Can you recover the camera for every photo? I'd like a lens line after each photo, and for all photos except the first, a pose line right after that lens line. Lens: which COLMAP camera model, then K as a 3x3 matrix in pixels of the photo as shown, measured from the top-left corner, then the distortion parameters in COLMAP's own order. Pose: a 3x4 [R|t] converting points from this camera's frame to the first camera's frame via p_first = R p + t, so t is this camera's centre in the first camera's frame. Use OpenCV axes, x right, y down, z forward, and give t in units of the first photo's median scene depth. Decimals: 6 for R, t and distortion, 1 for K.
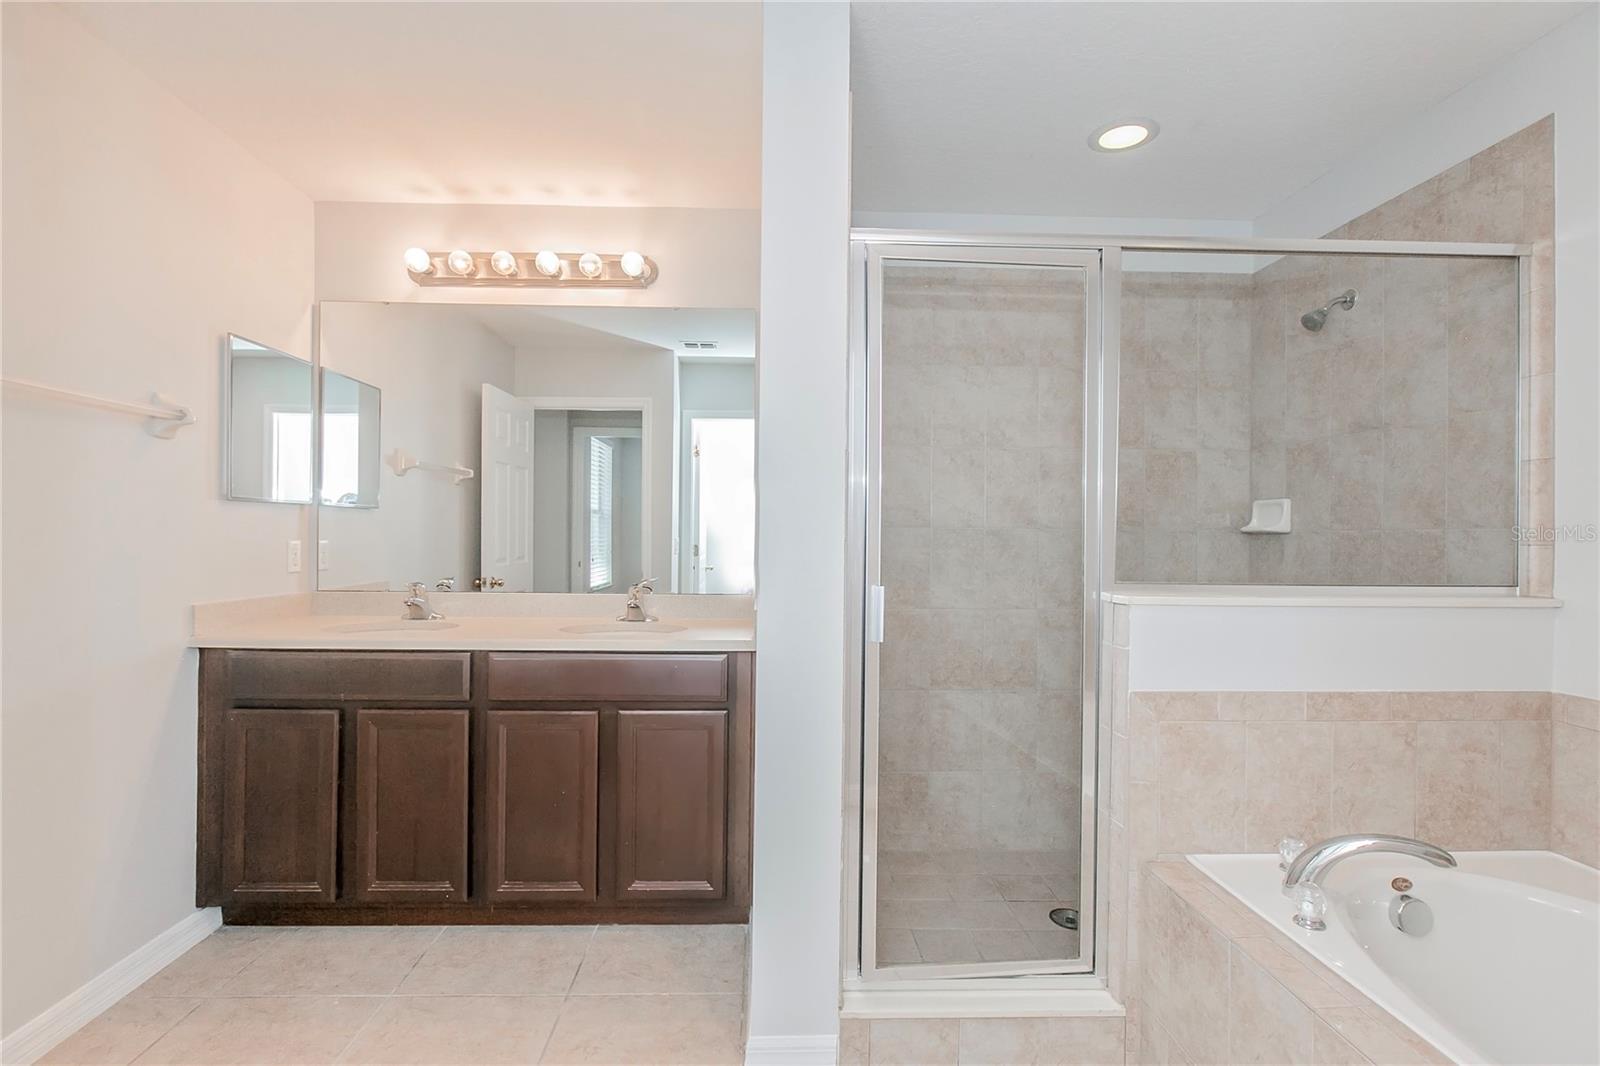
lens RADIAL K [[729.6, 0, 789.1], [0, 729.6, 534.2], [0, 0, 1]] dist [-0.004336, -0.000510]
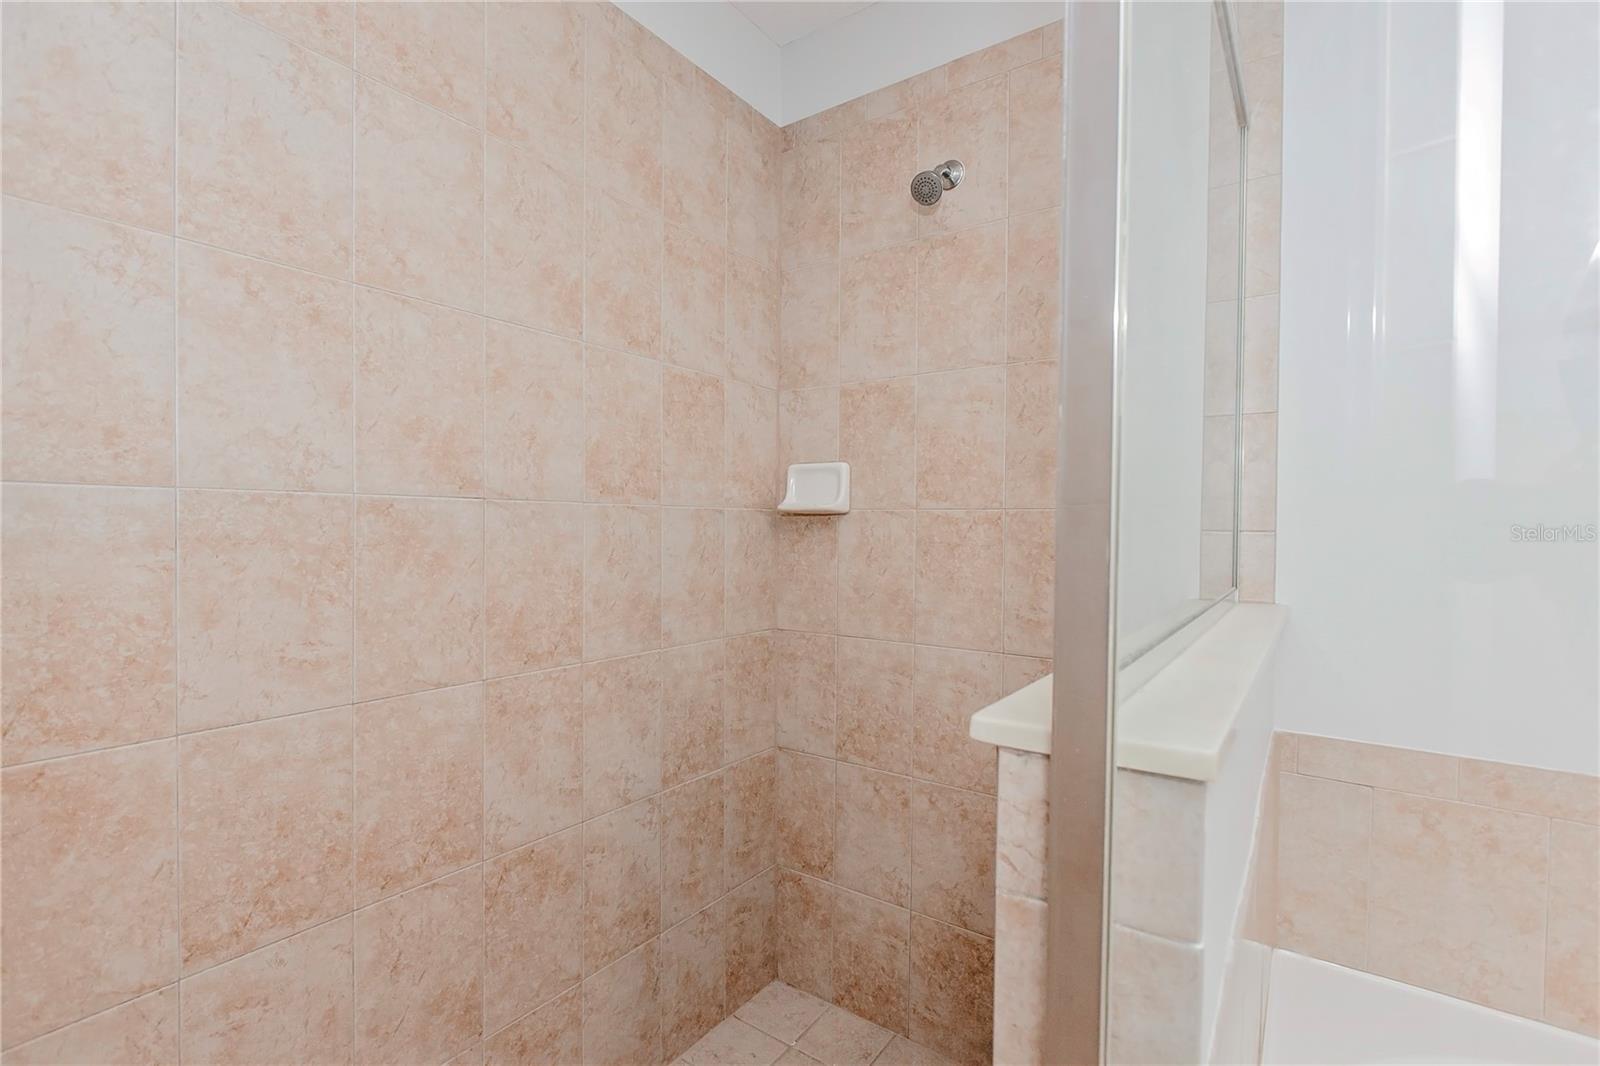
lens RADIAL K [[729.6, 0, 789.1], [0, 729.6, 534.2], [0, 0, 1]] dist [-0.004336, -0.000510]
pose [[0.615619, -0.015873, 0.787884, 0.107215], [-0.006189, 0.999669, 0.024975, 0.001412], [-0.788020, -0.020252, 0.615317, 0.585633]]
